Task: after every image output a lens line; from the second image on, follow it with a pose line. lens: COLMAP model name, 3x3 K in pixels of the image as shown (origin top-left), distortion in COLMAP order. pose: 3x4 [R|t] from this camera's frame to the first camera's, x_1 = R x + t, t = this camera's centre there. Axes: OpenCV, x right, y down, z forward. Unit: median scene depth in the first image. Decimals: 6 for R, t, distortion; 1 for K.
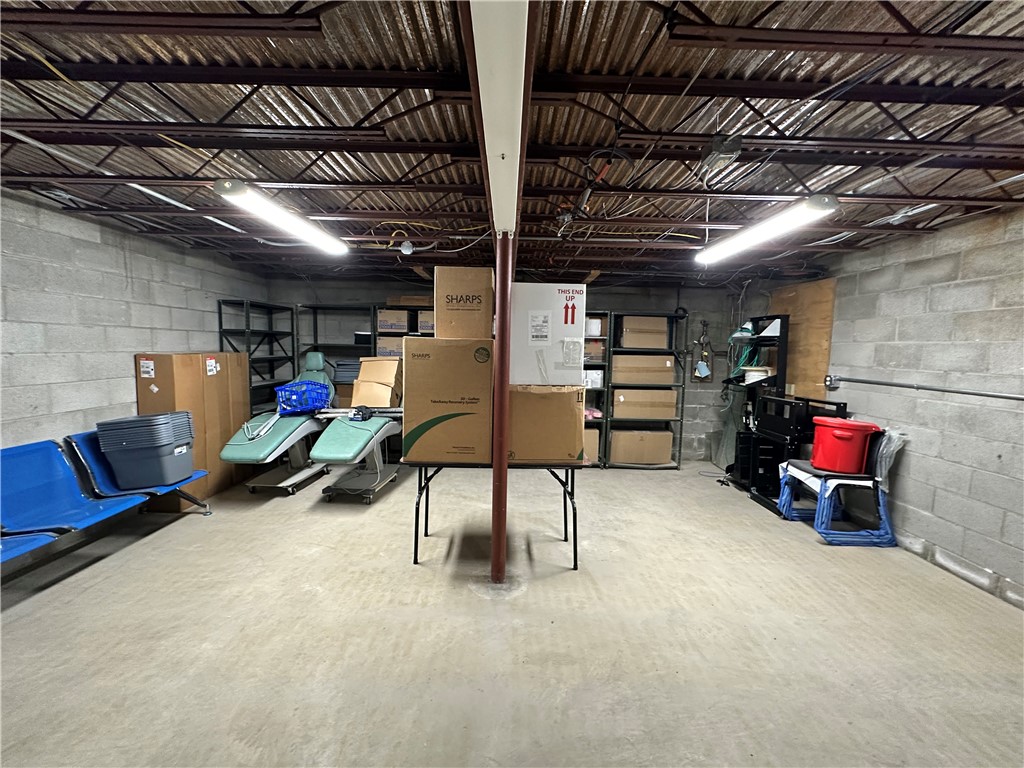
lens RADIAL K [[406.1, 0, 512.7], [0, 406.1, 383.8], [0, 0, 1]] dist [-0.002364, 0.000363]
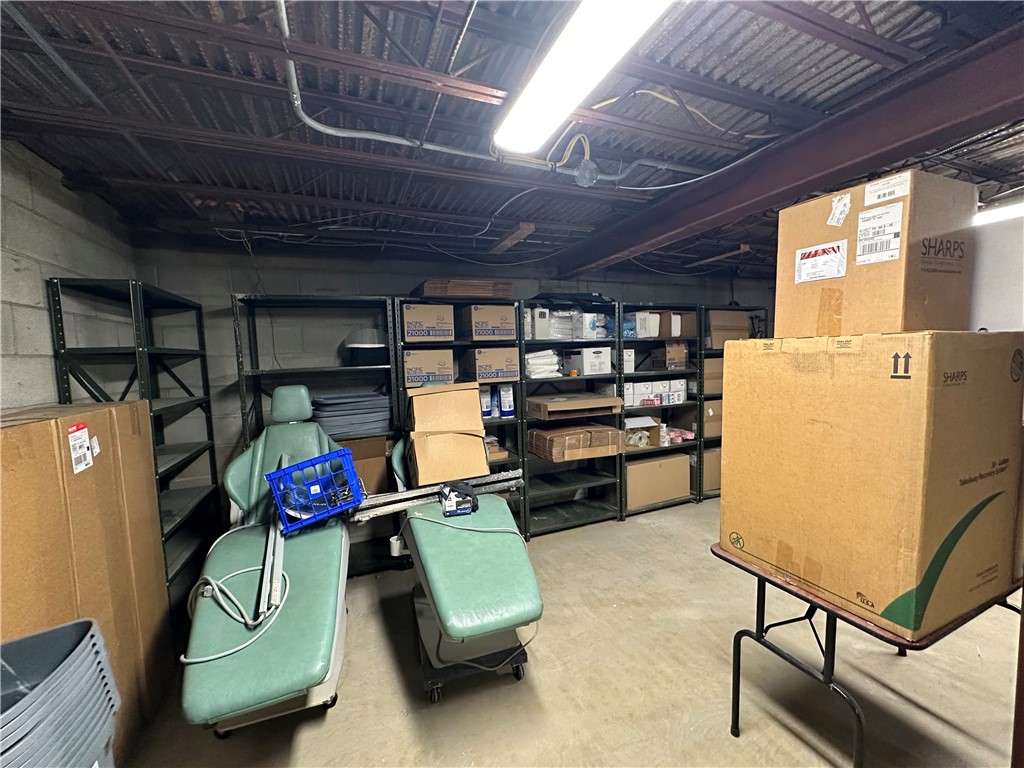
lens RADIAL K [[406.1, 0, 512.3], [0, 406.1, 385.8], [0, 0, 1]] dist [-0.002364, 0.000363]
pose [[0.925980, -0.080829, 0.368819, -0.390088], [0.087899, 0.996127, -0.002380, -0.049075], [-0.367198, 0.034622, 0.929498, 0.389801]]
